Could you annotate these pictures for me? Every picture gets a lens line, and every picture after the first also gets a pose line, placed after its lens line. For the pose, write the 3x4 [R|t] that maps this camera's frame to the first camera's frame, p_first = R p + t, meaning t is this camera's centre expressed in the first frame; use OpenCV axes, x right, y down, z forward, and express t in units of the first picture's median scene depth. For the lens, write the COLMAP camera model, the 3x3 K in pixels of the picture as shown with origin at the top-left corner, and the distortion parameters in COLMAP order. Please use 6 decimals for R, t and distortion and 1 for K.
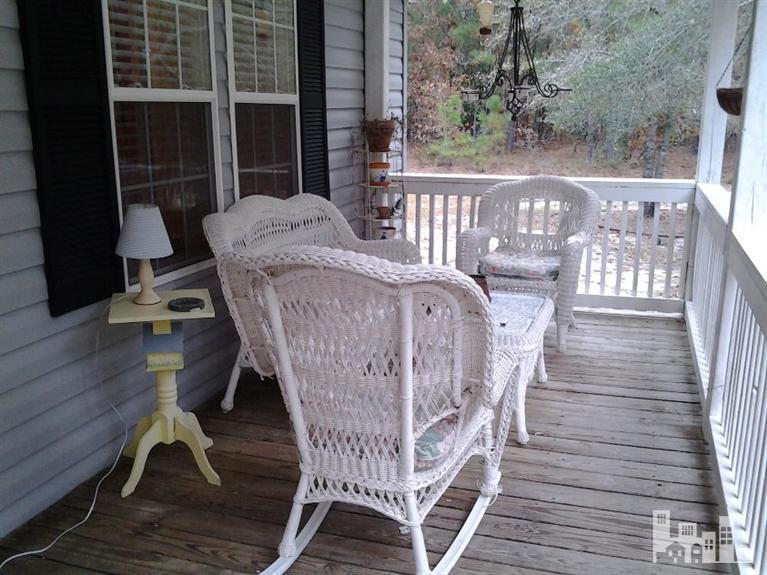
lens RADIAL K [[759.6, 0, 396.5], [0, 759.6, 287.8], [0, 0, 1]] dist [0.061850, -0.208348]
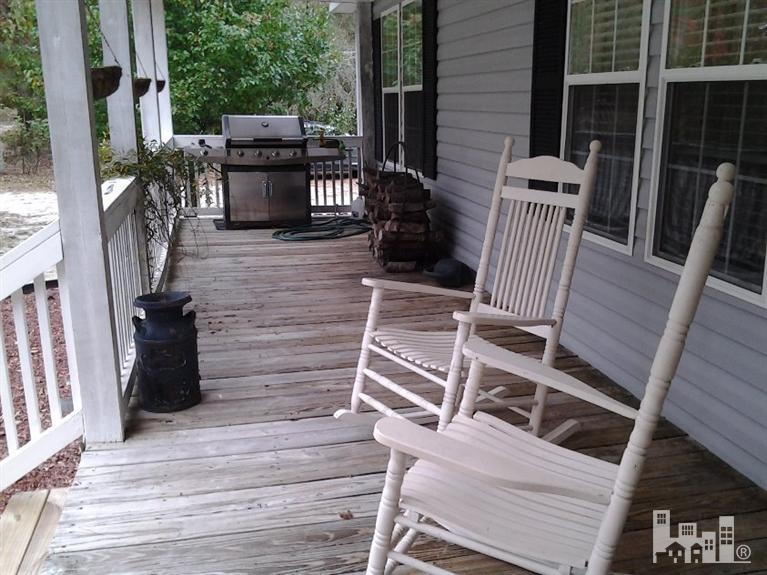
lens RADIAL K [[759.6, 0, 396.5], [0, 759.6, 287.8], [0, 0, 1]] dist [0.061850, -0.208348]
pose [[-0.860171, 0.140990, -0.490130, 0.500343], [-0.099075, 0.896527, 0.431767, -0.393231], [0.500290, 0.419953, -0.757198, 1.668727]]
